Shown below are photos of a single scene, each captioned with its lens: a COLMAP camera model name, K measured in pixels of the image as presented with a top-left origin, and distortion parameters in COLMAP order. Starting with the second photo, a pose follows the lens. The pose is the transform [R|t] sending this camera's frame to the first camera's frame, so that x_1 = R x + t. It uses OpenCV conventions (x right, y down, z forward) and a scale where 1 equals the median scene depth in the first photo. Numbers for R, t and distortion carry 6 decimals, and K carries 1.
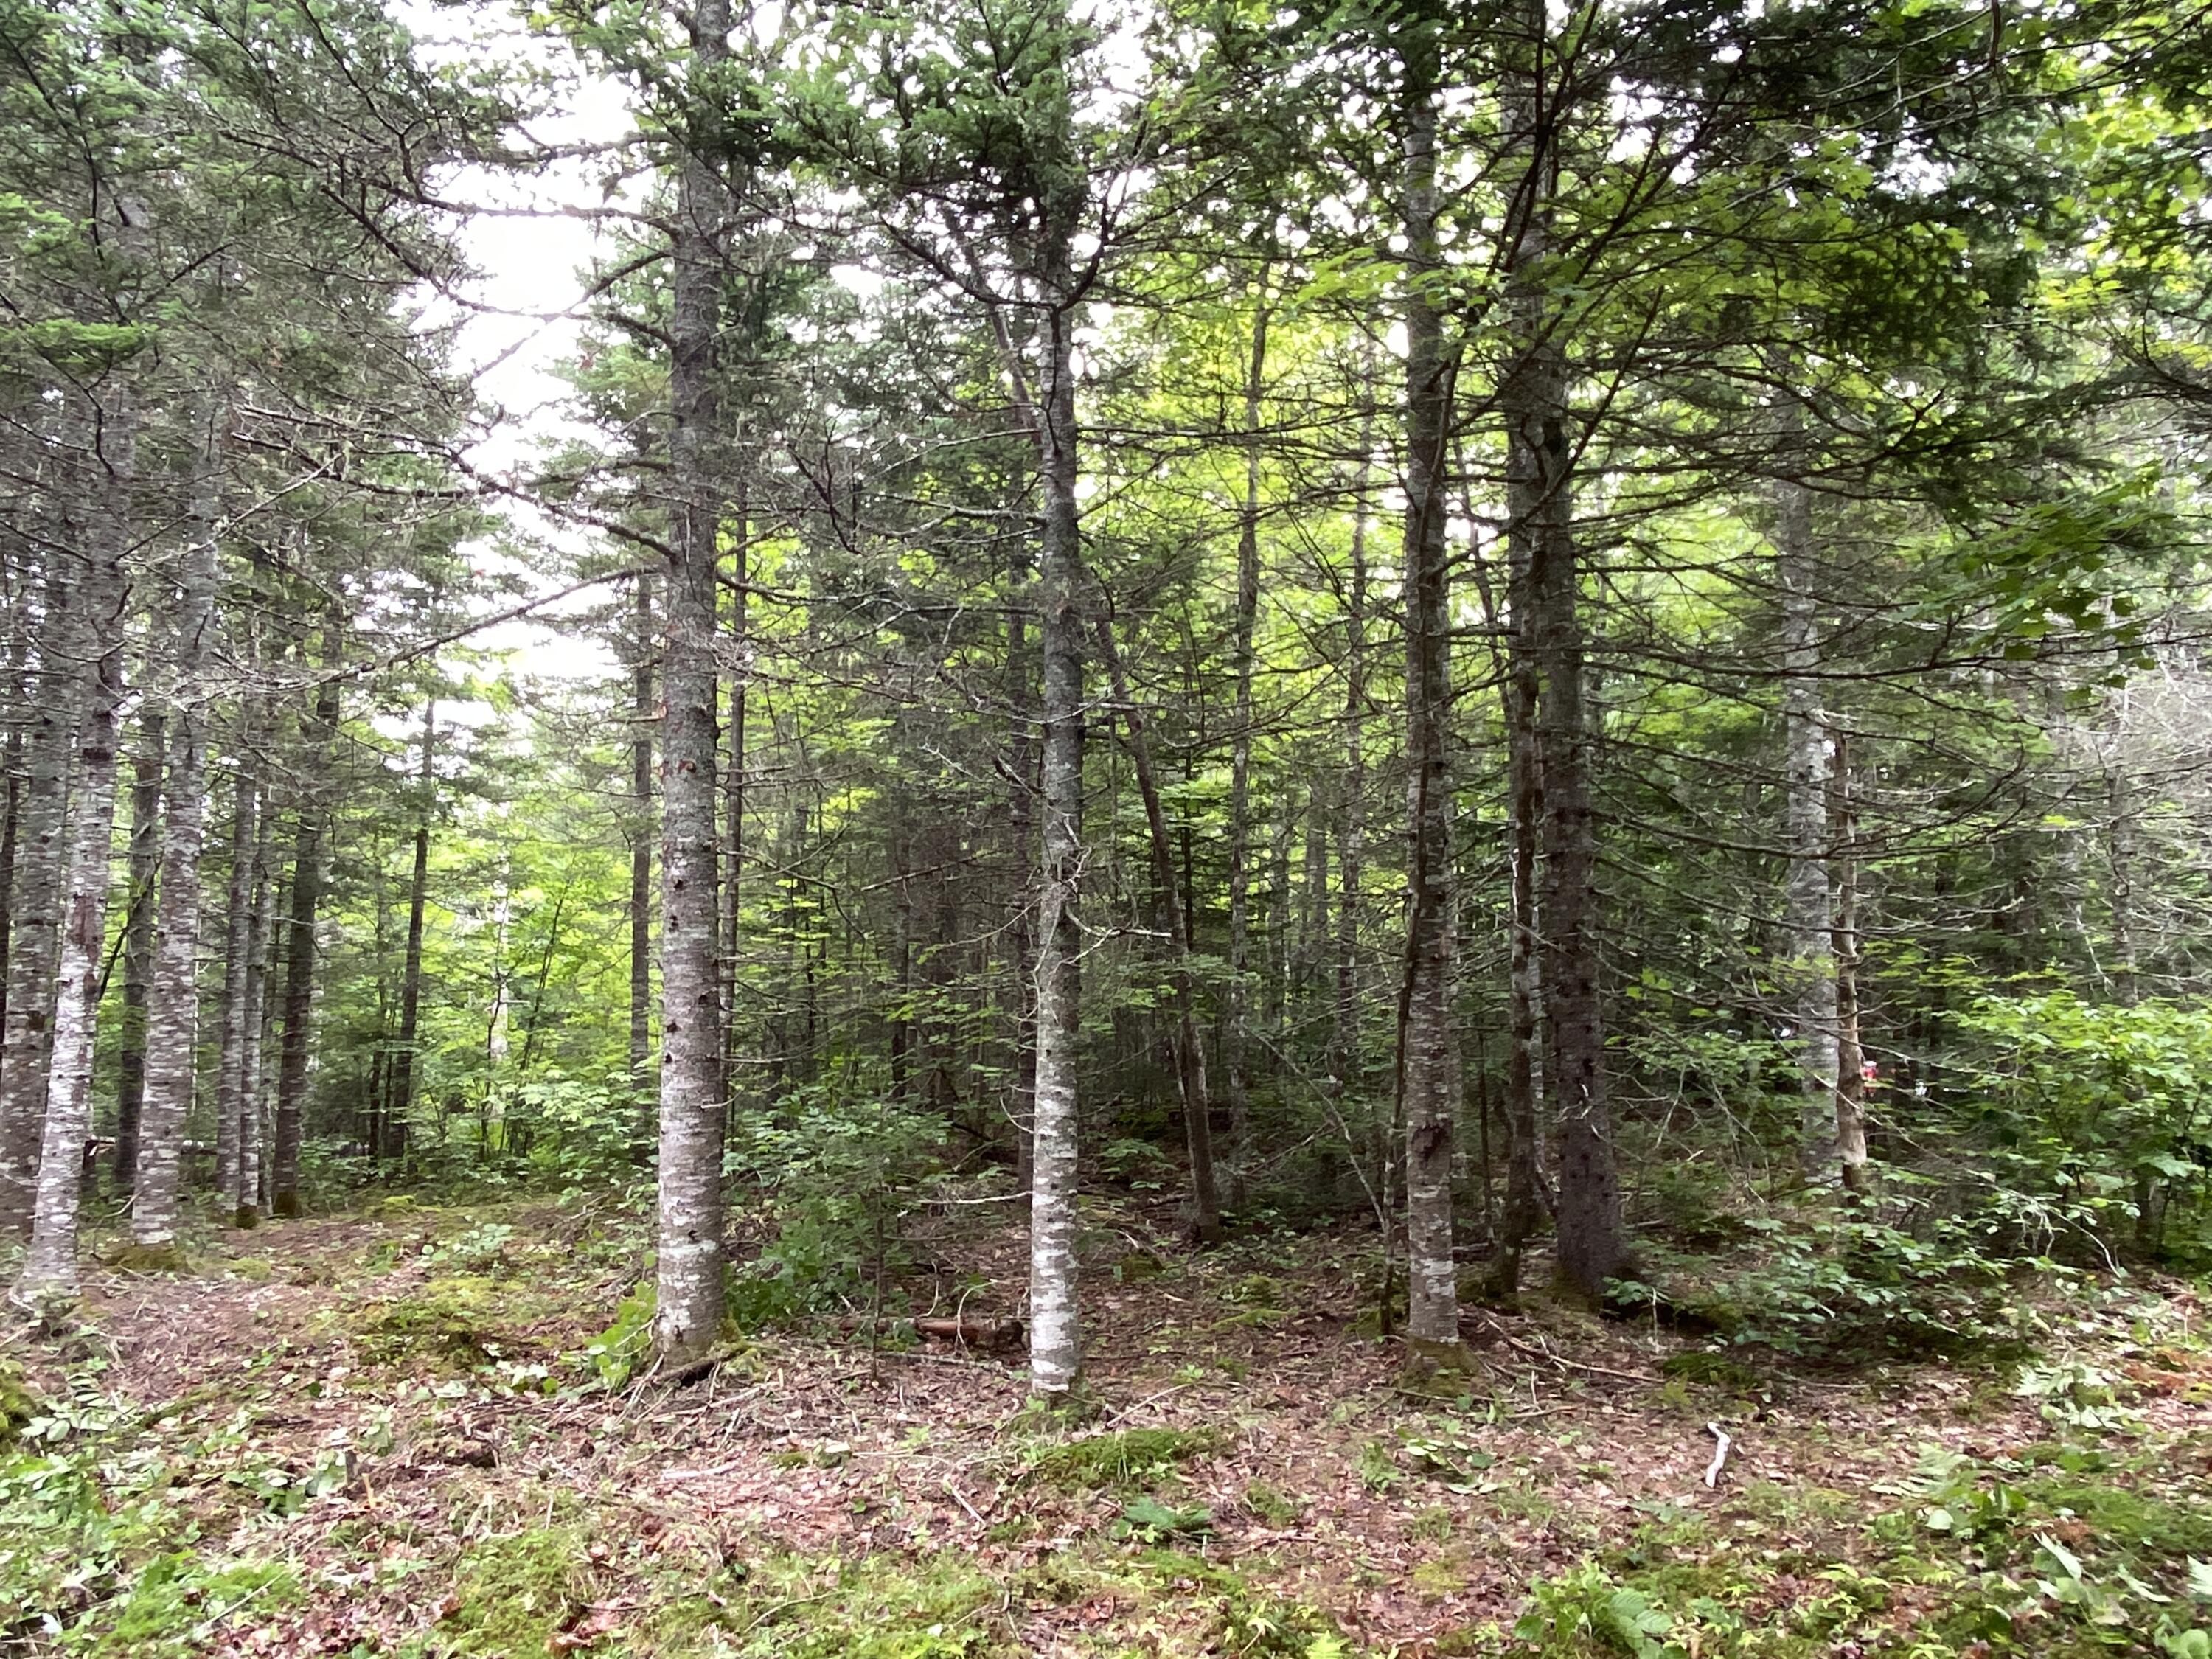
lens RADIAL K [[1595.3, 0, 1088.3], [0, 1595.3, 827.6], [0, 0, 1]] dist [0.100829, -0.126555]
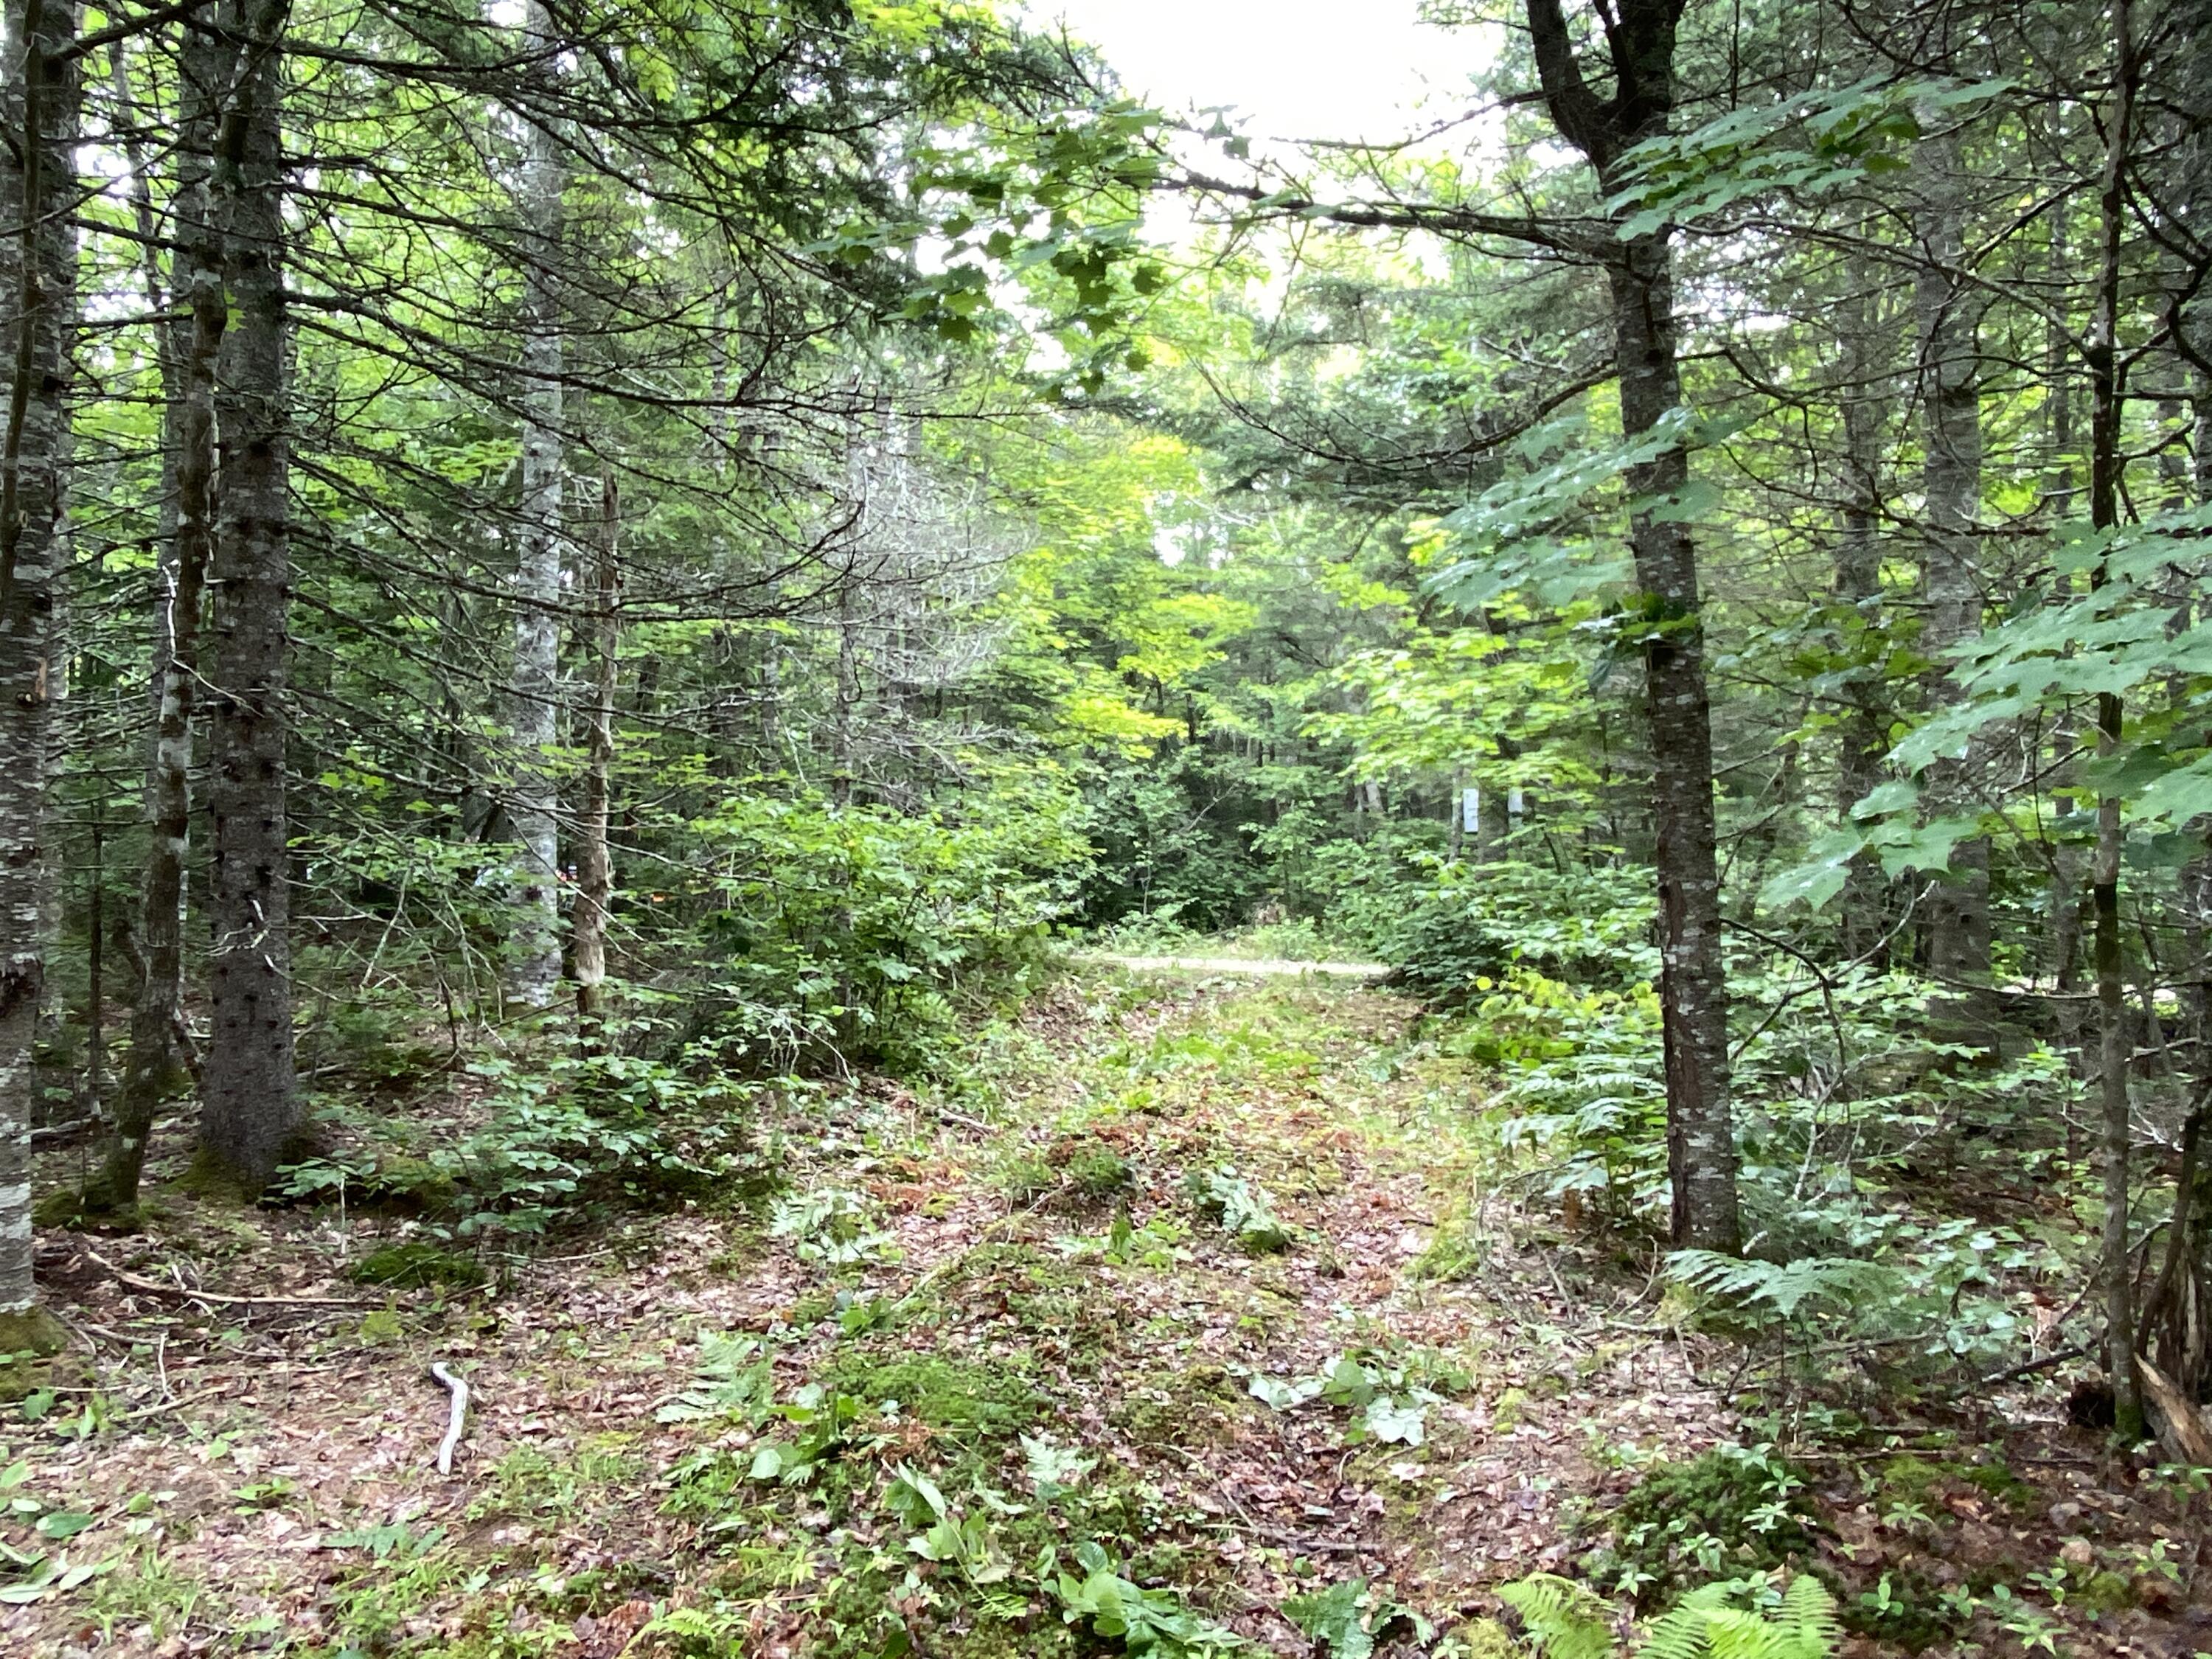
lens RADIAL K [[1578.1, 0, 1104.3], [0, 1578.1, 823.2], [0, 0, 1]] dist [0.043168, -0.048279]
pose [[0.692900, 0.015915, 0.720858, 0.065739], [-0.098682, 0.992442, 0.072944, 0.041790], [-0.714249, -0.121678, 0.689233, 0.287397]]
